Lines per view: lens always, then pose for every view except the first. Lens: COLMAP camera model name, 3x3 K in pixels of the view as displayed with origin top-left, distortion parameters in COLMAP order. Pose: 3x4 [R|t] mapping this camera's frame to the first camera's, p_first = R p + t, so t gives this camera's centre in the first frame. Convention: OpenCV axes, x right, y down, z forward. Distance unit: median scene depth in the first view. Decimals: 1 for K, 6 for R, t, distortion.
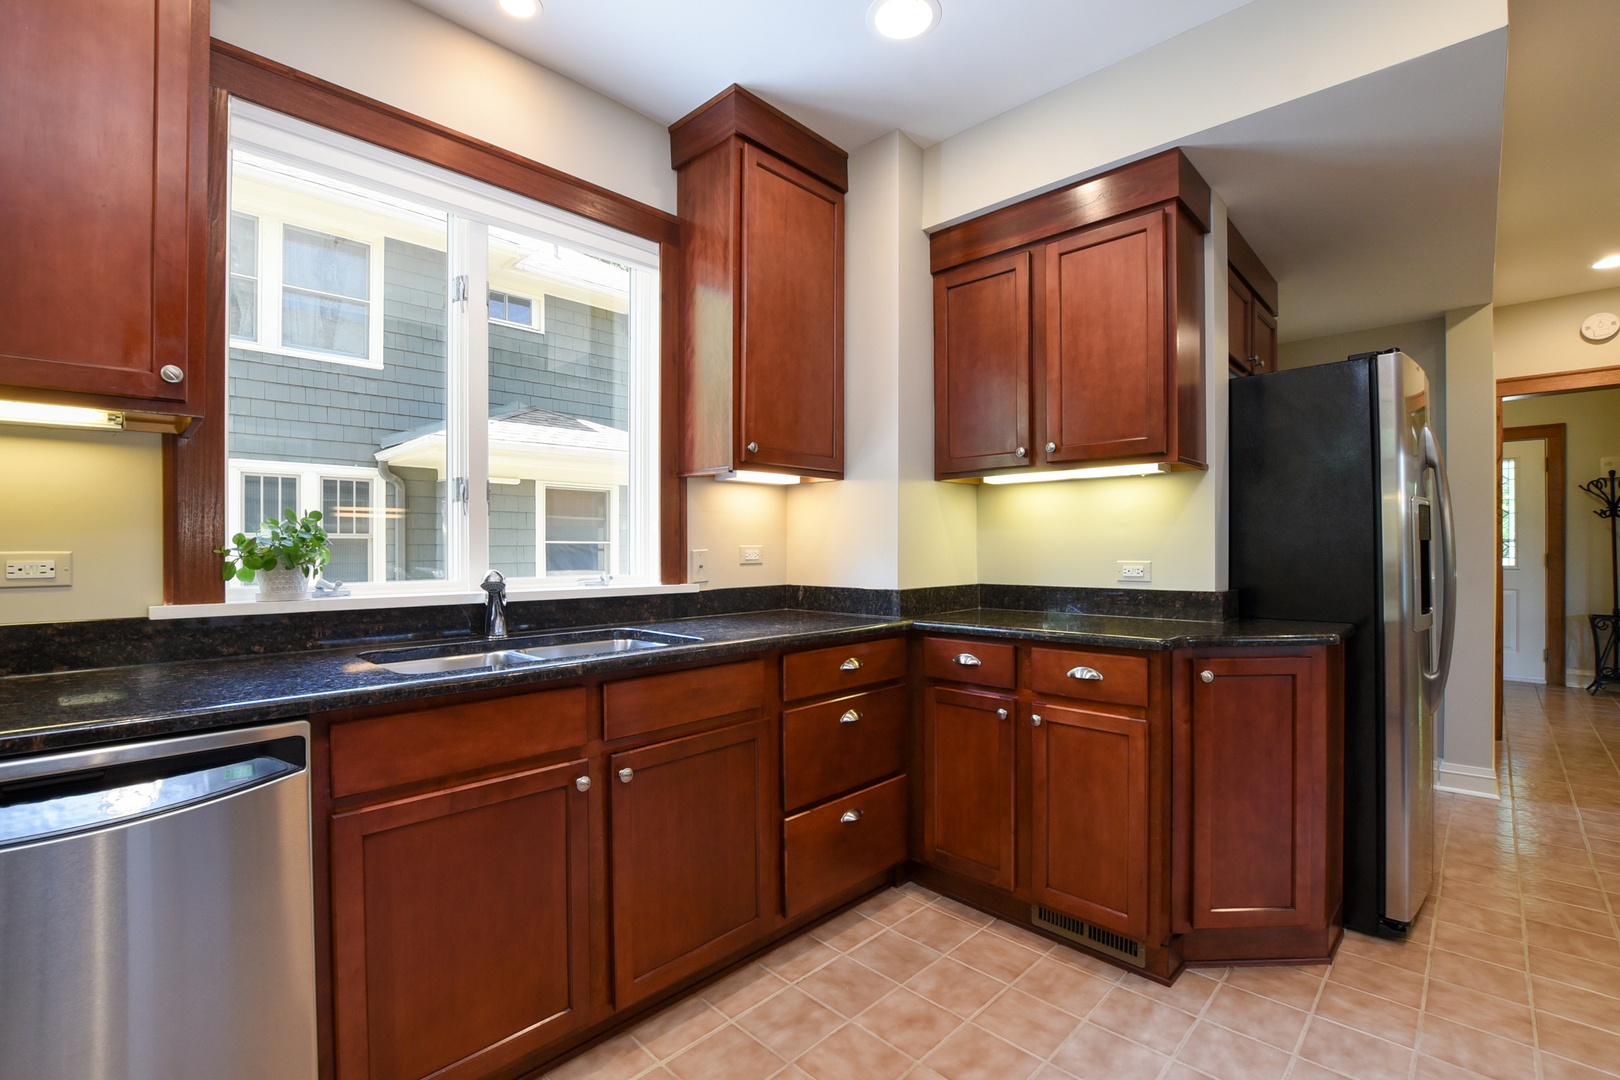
lens RADIAL K [[715.0, 0, 811.7], [0, 715.0, 542.5], [0, 0, 1]] dist [-0.025817, 0.002638]
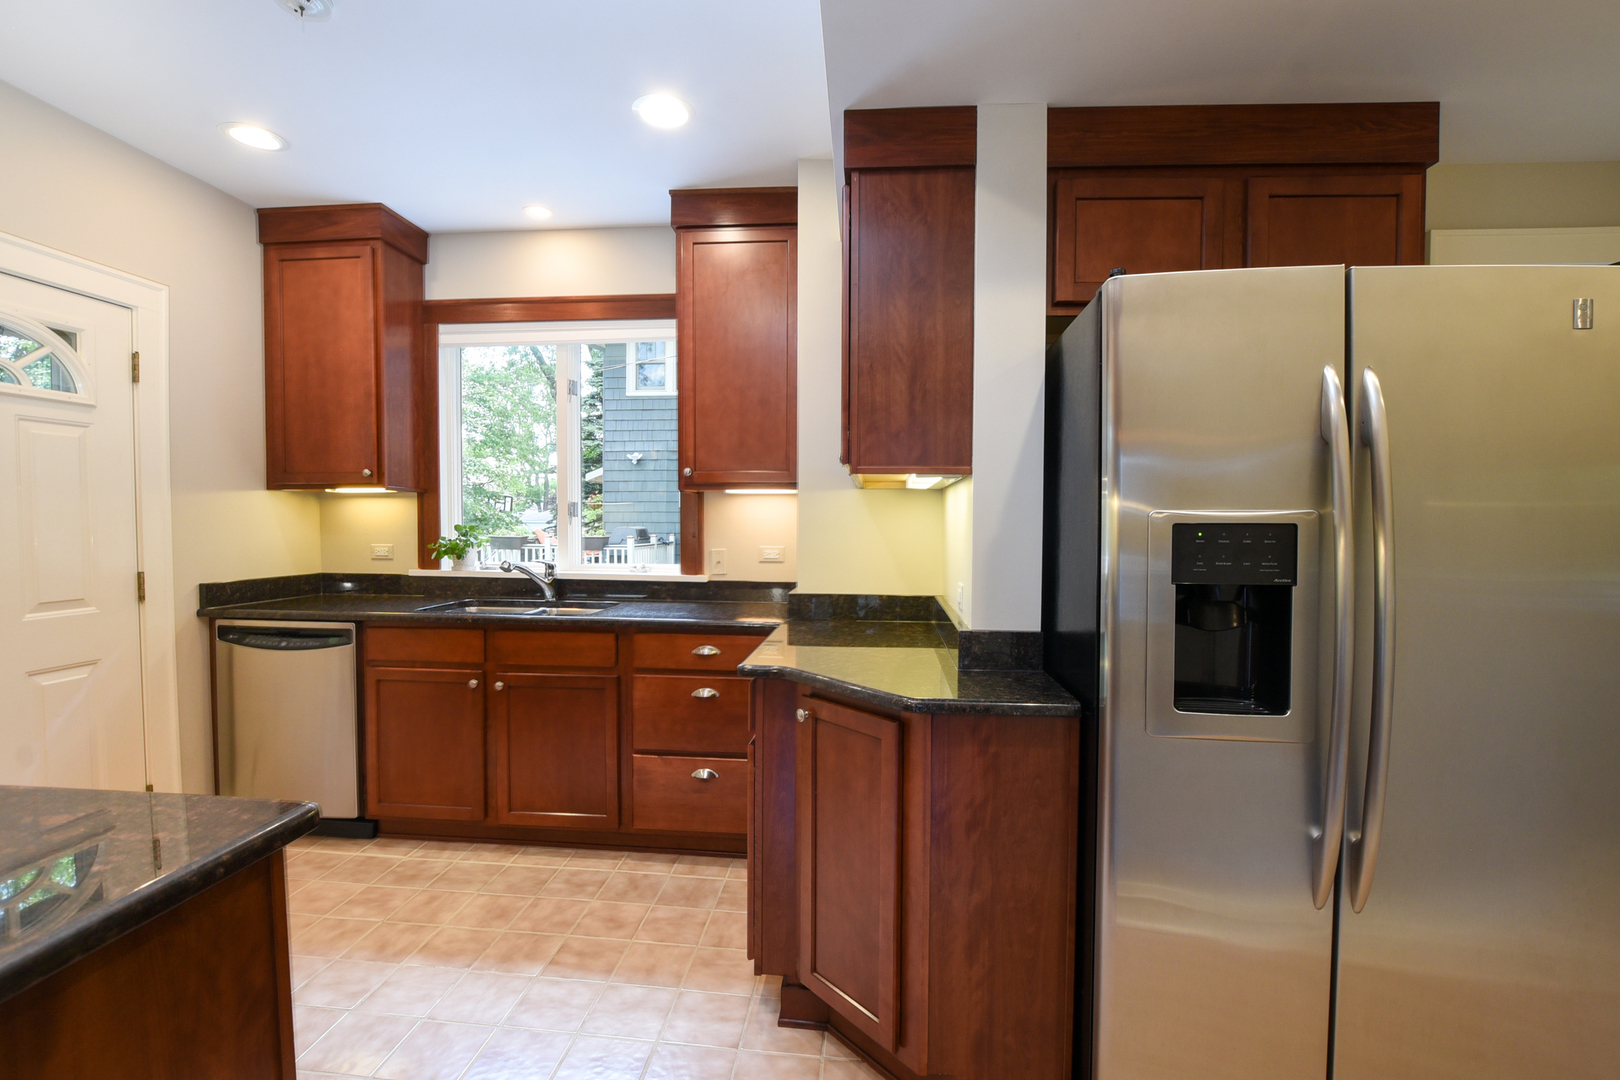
lens RADIAL K [[715.0, 0, 804.0], [0, 715.0, 546.2], [0, 0, 1]] dist [-0.025817, 0.002638]
pose [[0.629340, 0.031446, -0.776494, 1.238849], [-0.004455, 0.999311, 0.036859, -0.056794], [0.777117, -0.019738, 0.629046, 0.426026]]
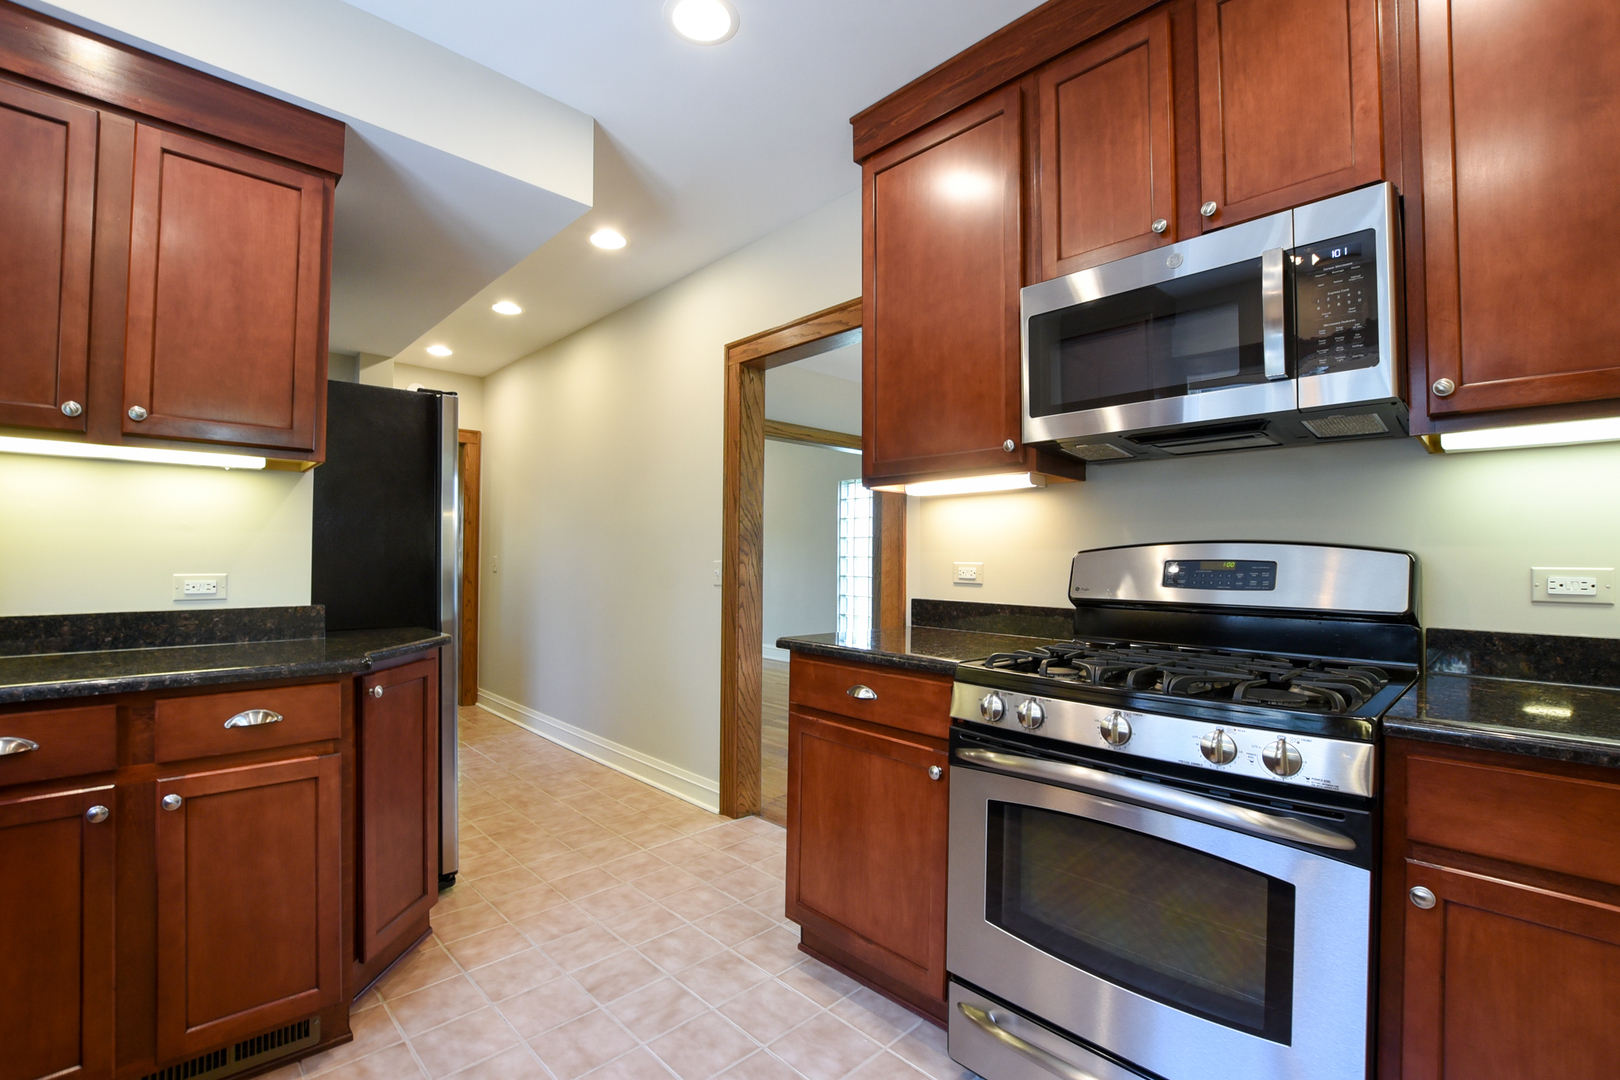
lens RADIAL K [[715.0, 0, 813.6], [0, 715.0, 542.4], [0, 0, 1]] dist [-0.025817, 0.002638]
pose [[0.040002, 0.025417, 0.998876, -0.383275], [-0.014196, 0.999590, -0.024866, 0.000705], [-0.999099, -0.013186, 0.040347, 0.369136]]
